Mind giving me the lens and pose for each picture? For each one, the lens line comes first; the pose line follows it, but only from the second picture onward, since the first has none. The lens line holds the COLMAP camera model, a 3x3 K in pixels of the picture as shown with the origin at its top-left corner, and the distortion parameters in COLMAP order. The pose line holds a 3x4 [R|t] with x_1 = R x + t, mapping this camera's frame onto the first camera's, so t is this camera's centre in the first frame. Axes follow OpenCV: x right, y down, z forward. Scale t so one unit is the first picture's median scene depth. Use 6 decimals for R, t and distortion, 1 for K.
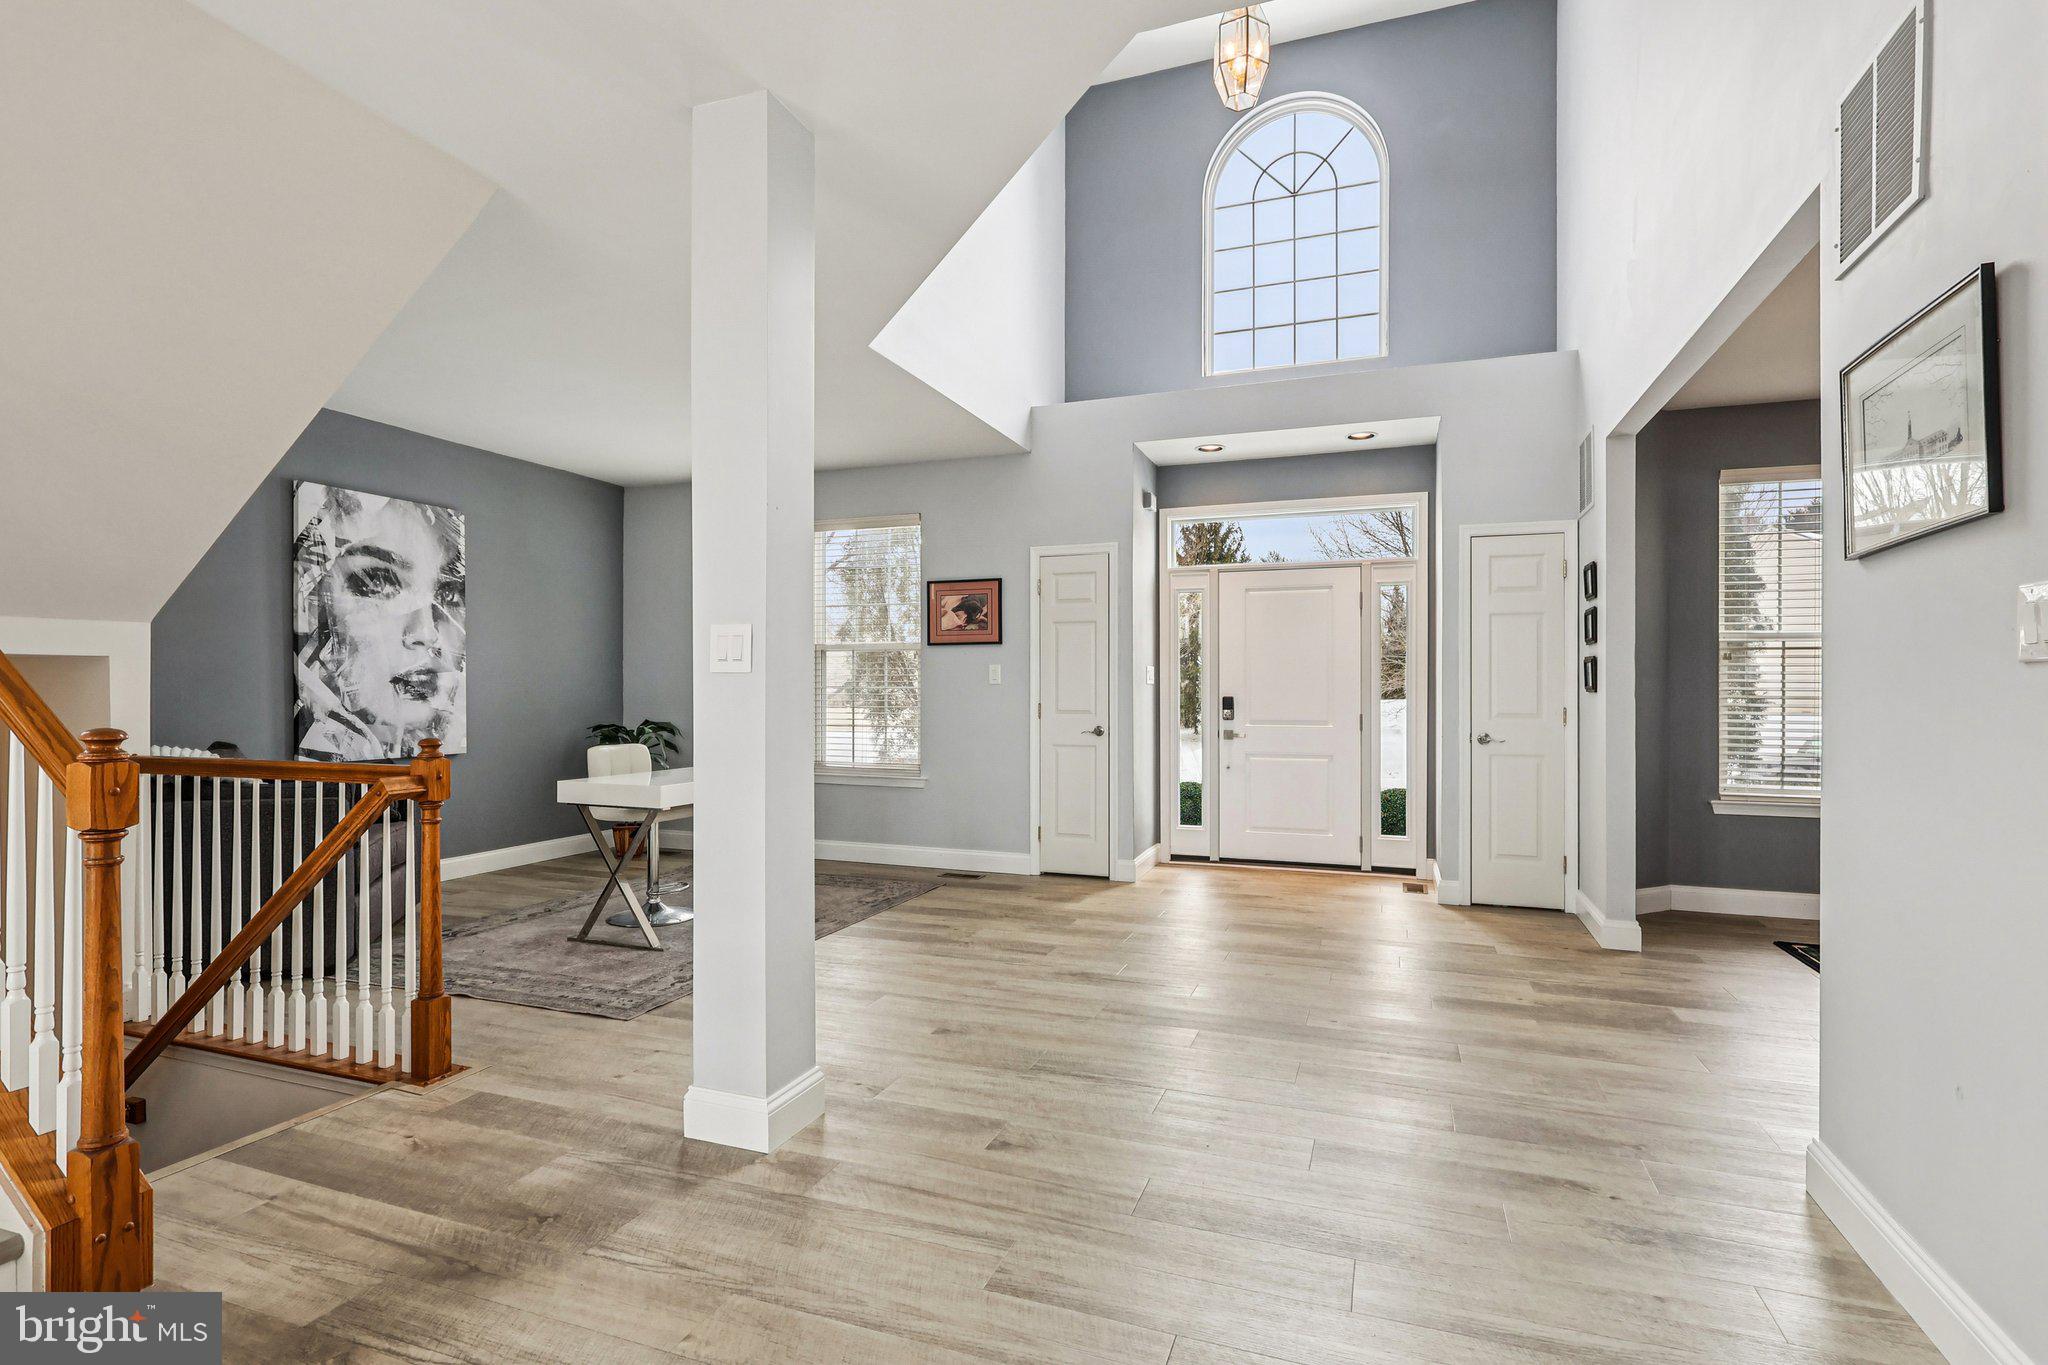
lens RADIAL K [[977.7, 0, 1021.9], [0, 977.7, 688.3], [0, 0, 1]] dist [-0.005900, 0.002575]
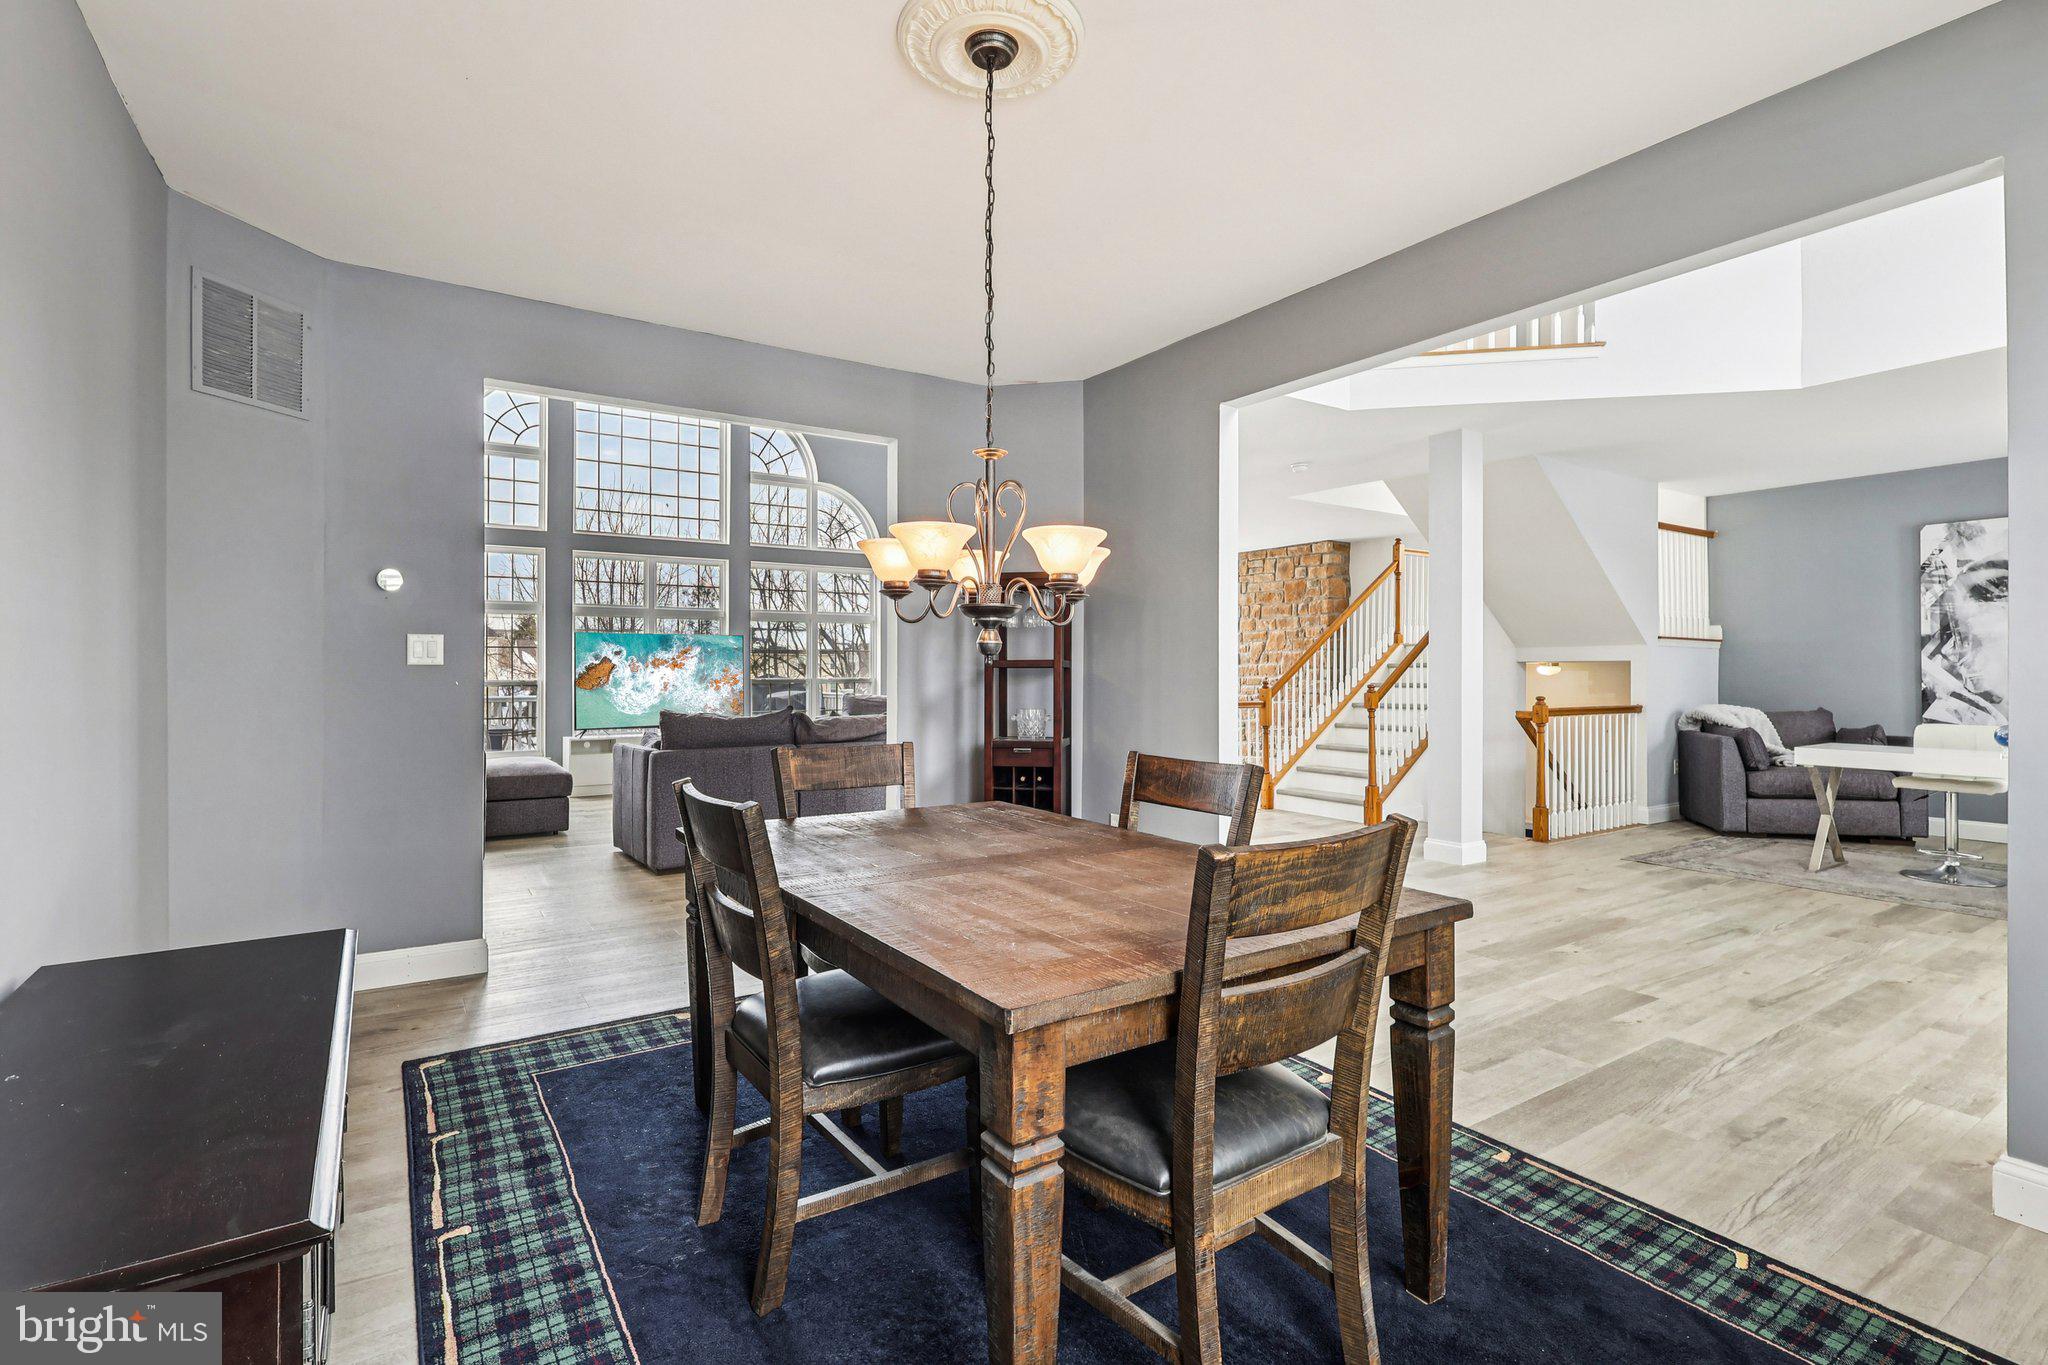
lens RADIAL K [[957.5, 0, 1007.7], [0, 957.5, 662.8], [0, 0, 1]] dist [-0.000028, -0.000115]
pose [[-0.600031, -0.009823, -0.799916, 1.011642], [-0.002555, 0.999943, -0.010363, 0.000477], [0.799972, -0.004174, -0.600022, 0.689533]]
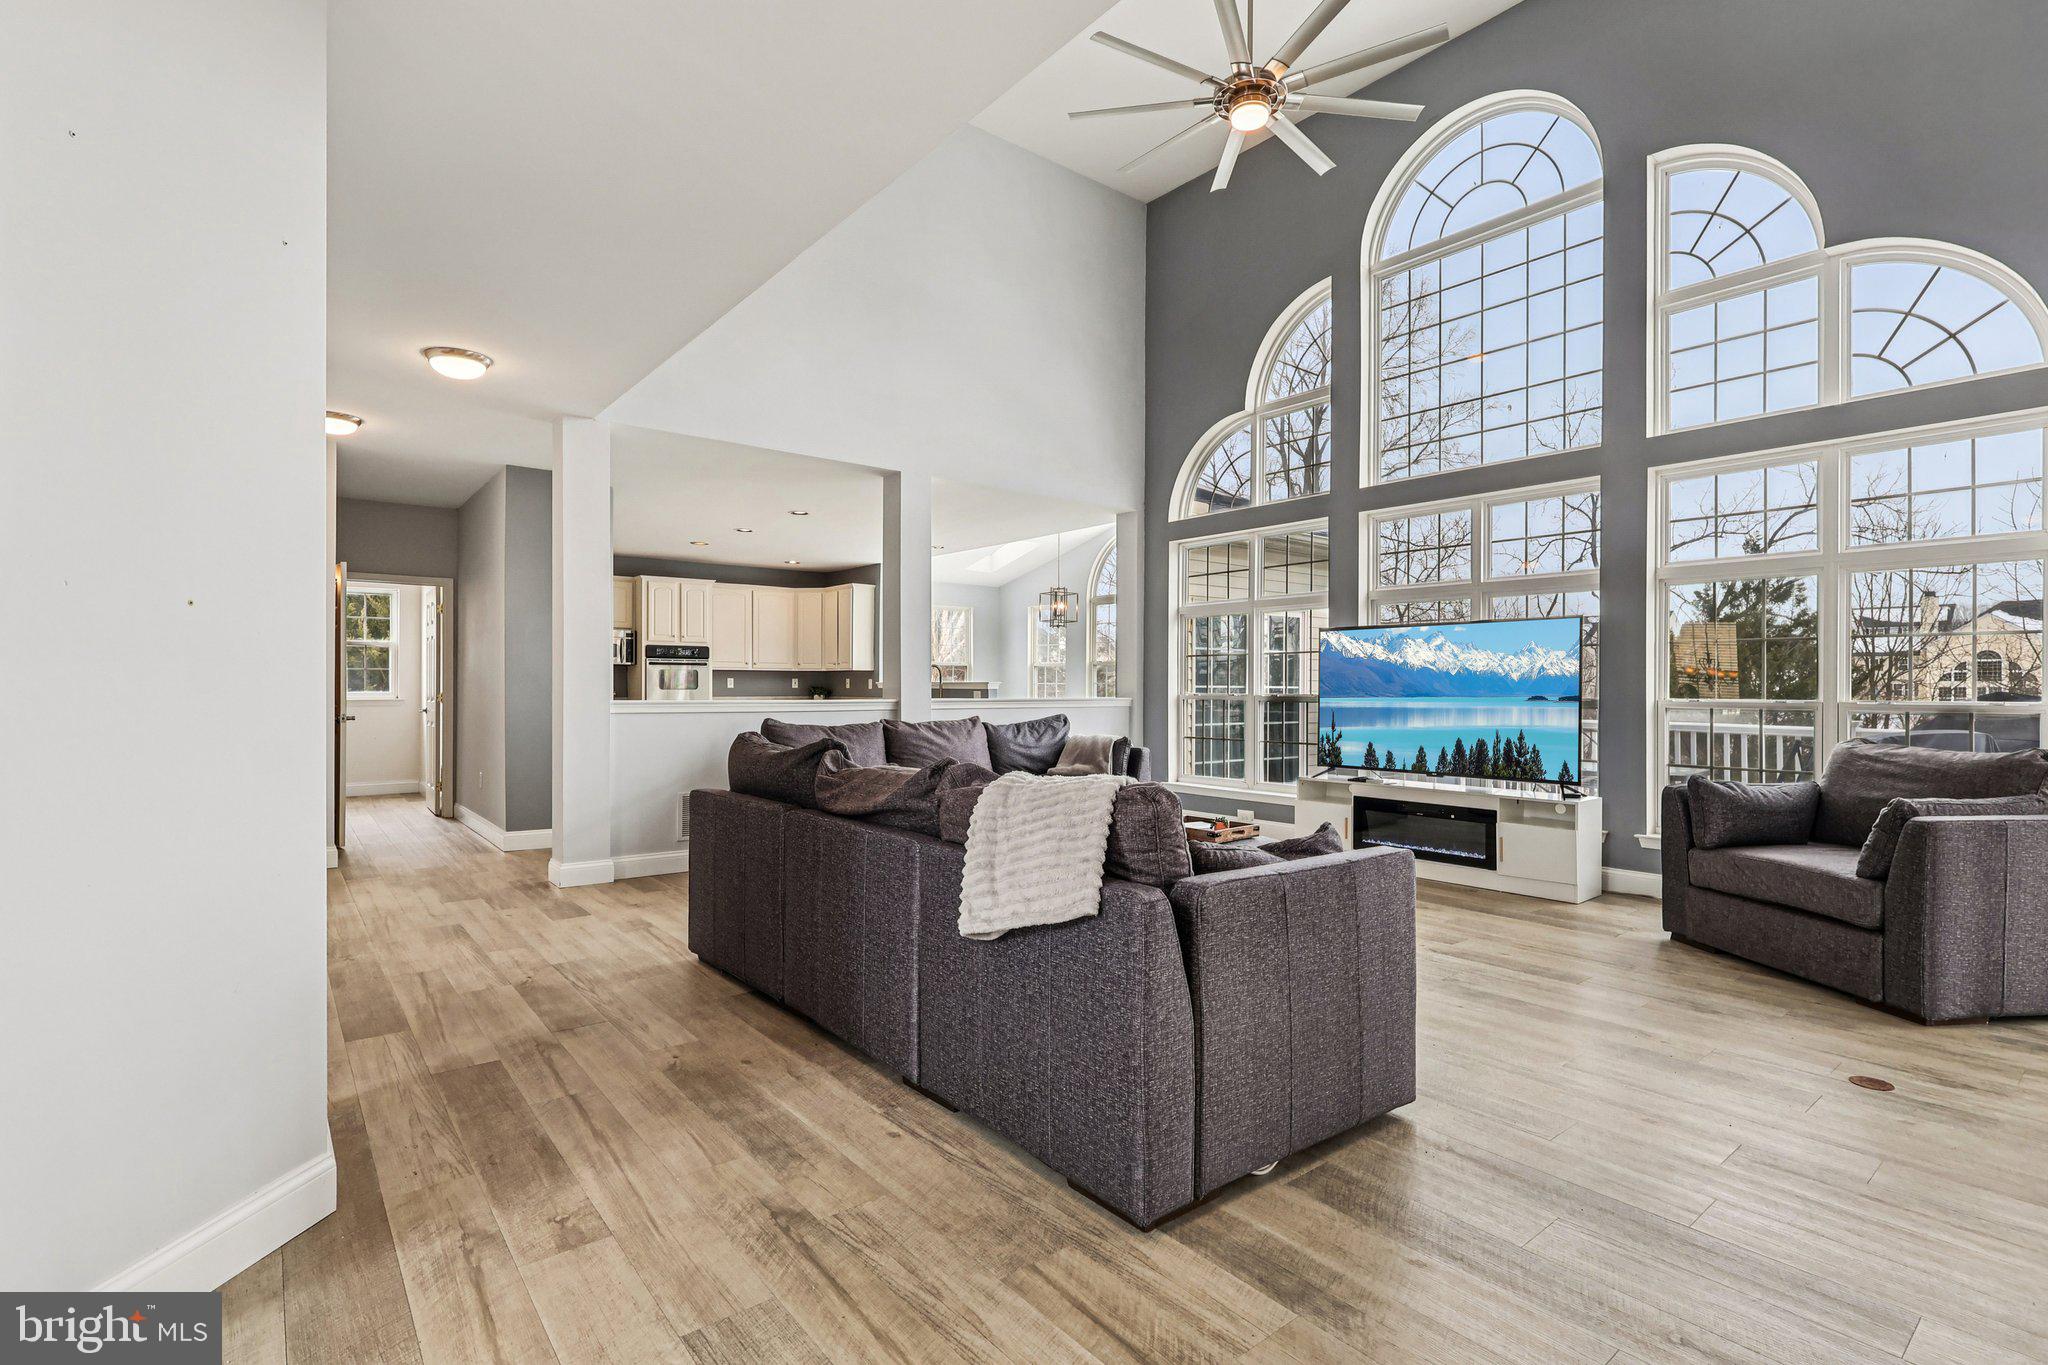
lens RADIAL K [[957.5, 0, 1023.7], [0, 957.5, 676.5], [0, 0, 1]] dist [-0.000028, -0.000115]
pose [[-0.858319, -0.000201, 0.513117, -0.119145], [-0.004436, 0.999965, -0.007029, 0.001272], [-0.513098, -0.008309, -0.858290, 0.309910]]
